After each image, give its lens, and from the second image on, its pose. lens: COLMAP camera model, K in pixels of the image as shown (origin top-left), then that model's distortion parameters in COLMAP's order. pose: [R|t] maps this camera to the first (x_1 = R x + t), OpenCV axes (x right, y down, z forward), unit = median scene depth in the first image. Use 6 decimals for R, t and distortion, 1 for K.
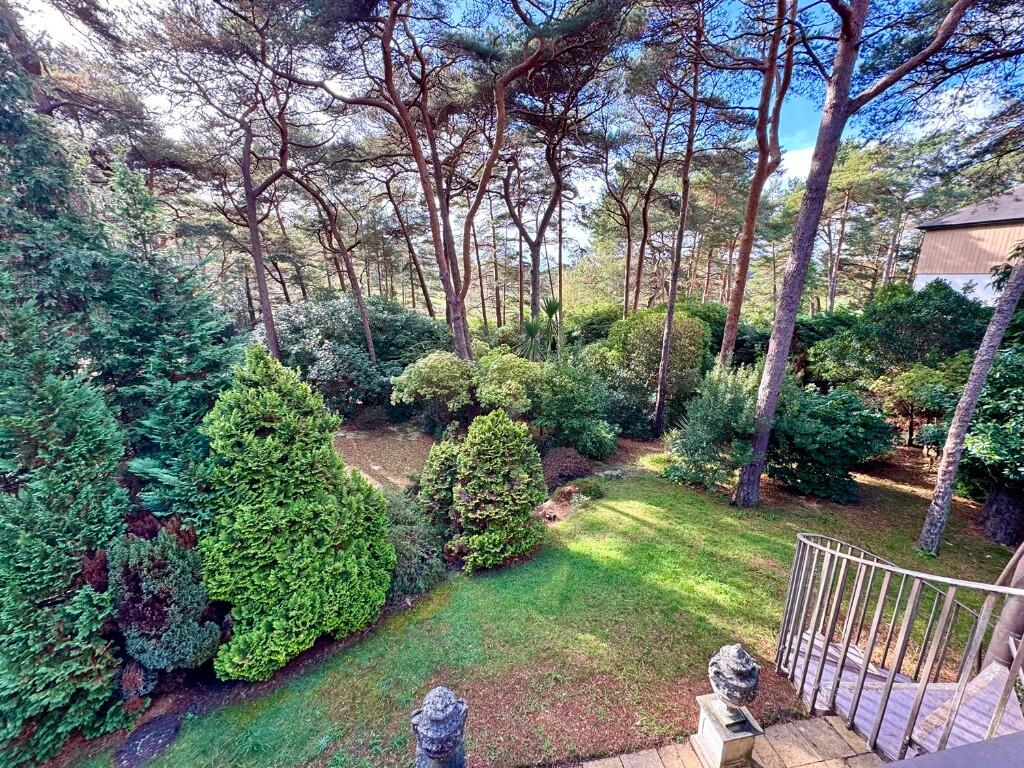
lens RADIAL K [[409.9, 0, 512.0], [0, 409.9, 384.0], [0, 0, 1]] dist [0.000651, 0.000059]
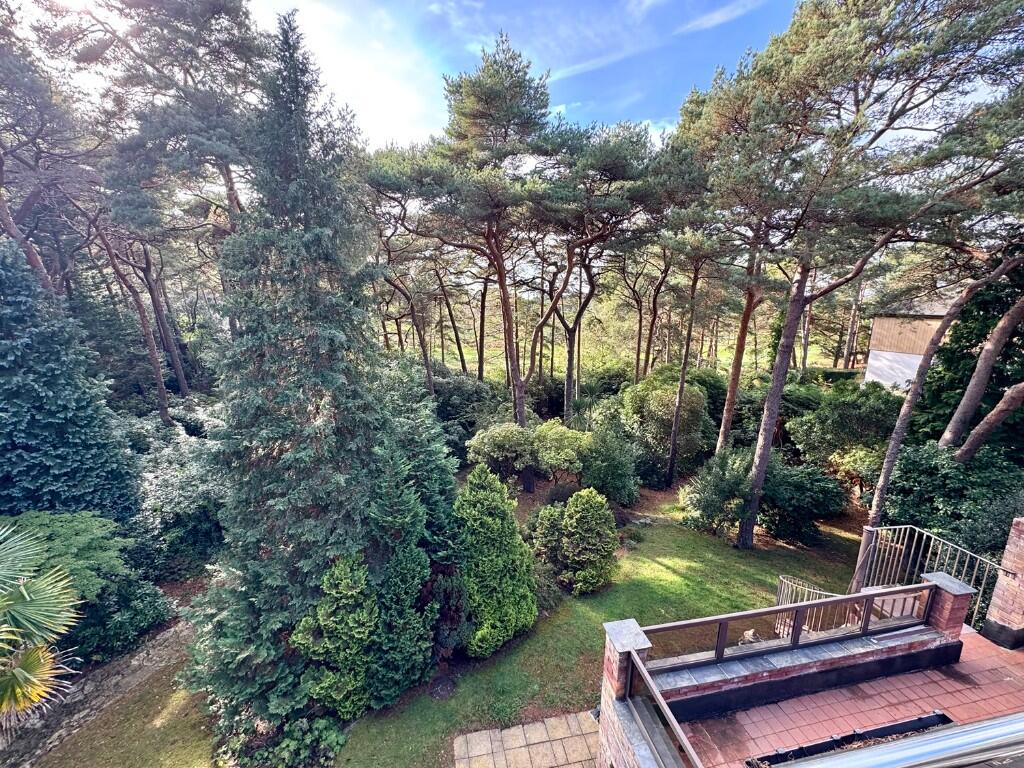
lens RADIAL K [[409.9, 0, 512.0], [0, 409.9, 384.0], [0, 0, 1]] dist [0.000651, 0.000059]
pose [[0.999308, 0.013954, 0.034468, -0.253116], [-0.012036, 0.998400, -0.055244, -0.158021], [-0.035184, 0.054791, 0.997878, -0.366154]]
